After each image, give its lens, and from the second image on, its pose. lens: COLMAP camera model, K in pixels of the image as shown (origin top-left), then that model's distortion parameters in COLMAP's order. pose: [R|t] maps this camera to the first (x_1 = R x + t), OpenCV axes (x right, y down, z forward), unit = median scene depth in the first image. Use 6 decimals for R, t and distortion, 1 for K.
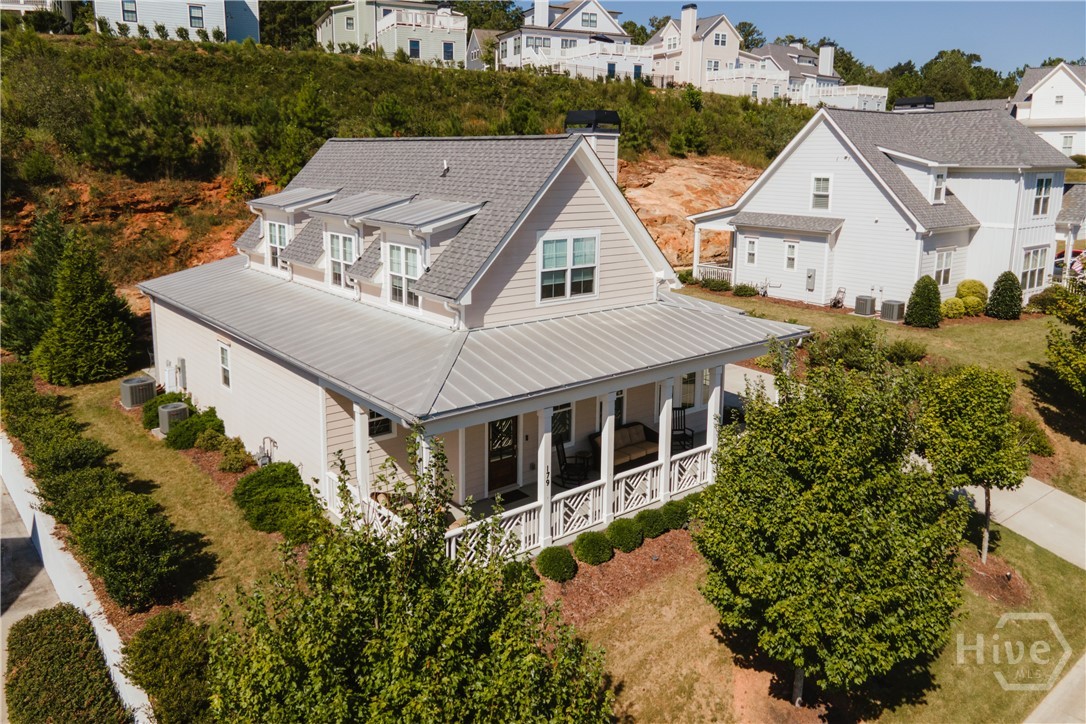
lens RADIAL K [[800.5, 0, 541.8], [0, 800.5, 328.3], [0, 0, 1]] dist [0.001487, 0.065223]
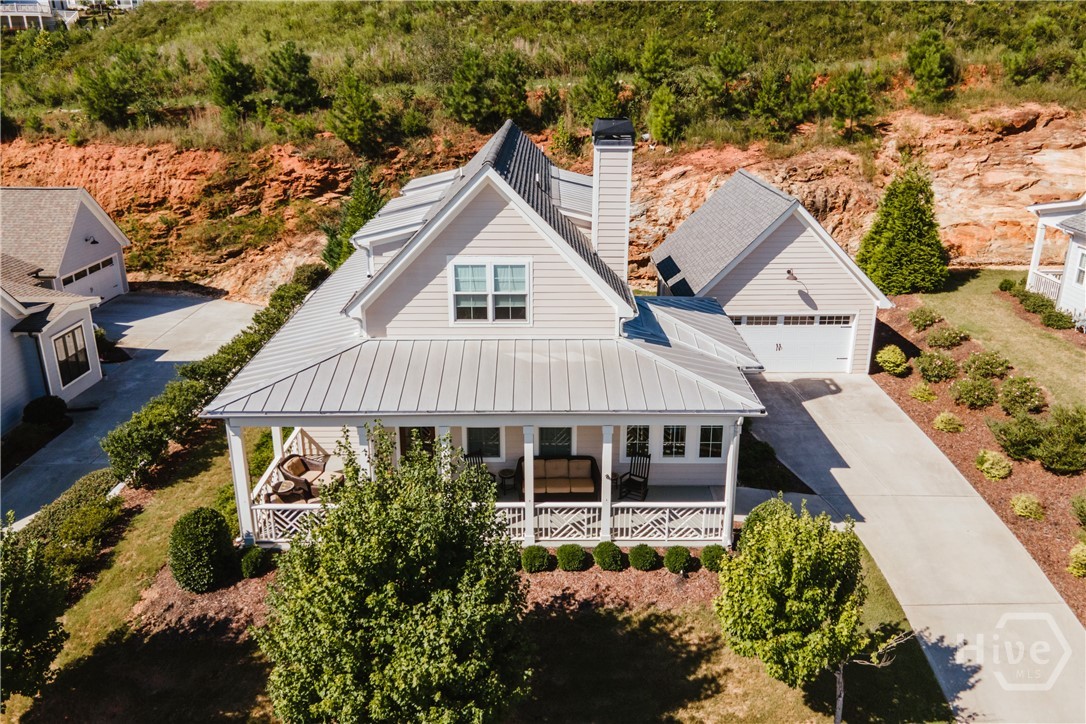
lens RADIAL K [[814.0, 0, 543.9], [0, 814.0, 341.3], [0, 0, 1]] dist [0.001566, 0.067508]
pose [[0.769468, 0.198040, -0.607206, 0.672645], [-0.122191, 0.978798, 0.164391, -0.180091], [0.626888, -0.052298, 0.777352, 0.231668]]
